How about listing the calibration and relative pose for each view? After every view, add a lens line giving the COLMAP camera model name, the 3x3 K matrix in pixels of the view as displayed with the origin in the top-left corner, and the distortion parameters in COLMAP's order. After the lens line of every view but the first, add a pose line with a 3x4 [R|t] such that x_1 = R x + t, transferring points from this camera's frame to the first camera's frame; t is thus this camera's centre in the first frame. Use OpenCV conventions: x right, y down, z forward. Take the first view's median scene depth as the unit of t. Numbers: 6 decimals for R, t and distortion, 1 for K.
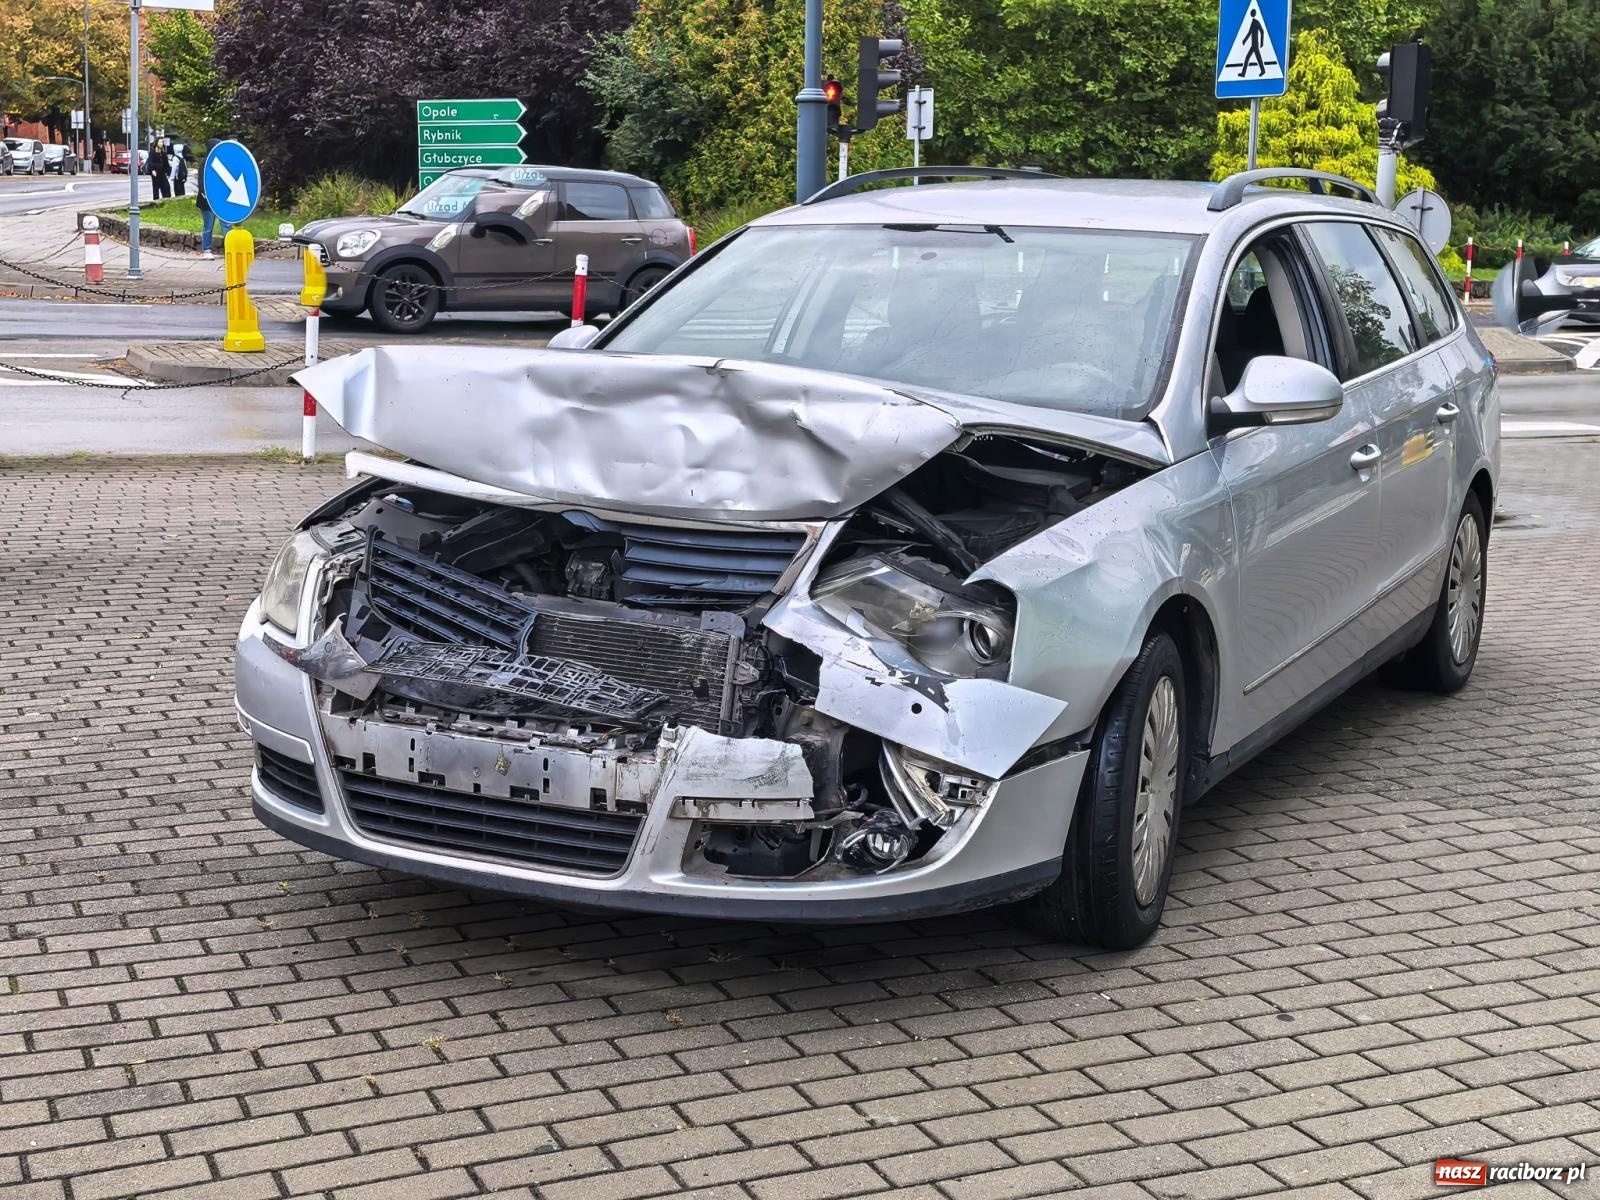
lens RADIAL K [[2258.8, 0, 800.0], [0, 2258.8, 600.0], [0, 0, 1]] dist [0.086980, -0.047722]
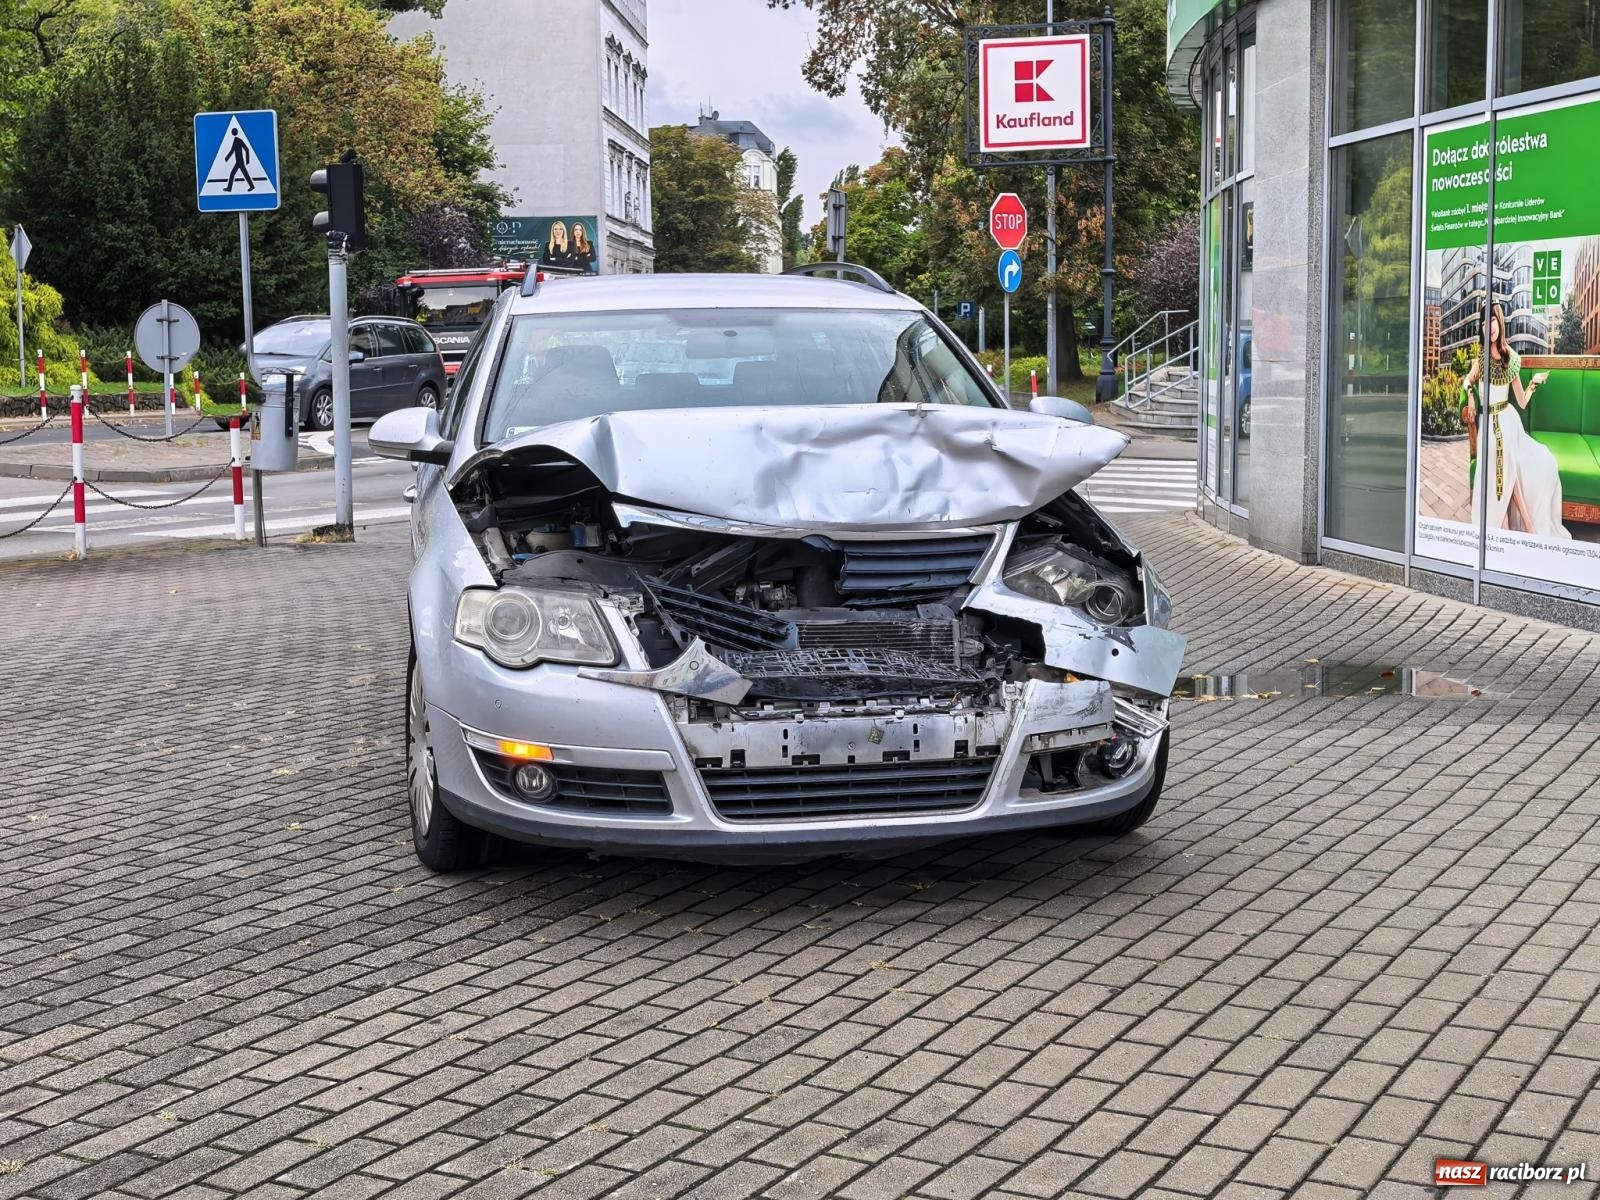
lens RADIAL K [[2258.8, 0, 800.0], [0, 2258.8, 600.0], [0, 0, 1]] dist [0.086980, -0.047722]
pose [[0.821336, -0.102084, 0.561236, -0.818862], [0.130020, 0.991462, -0.009938, 0.006308], [-0.555429, 0.081135, 0.827596, 0.001147]]
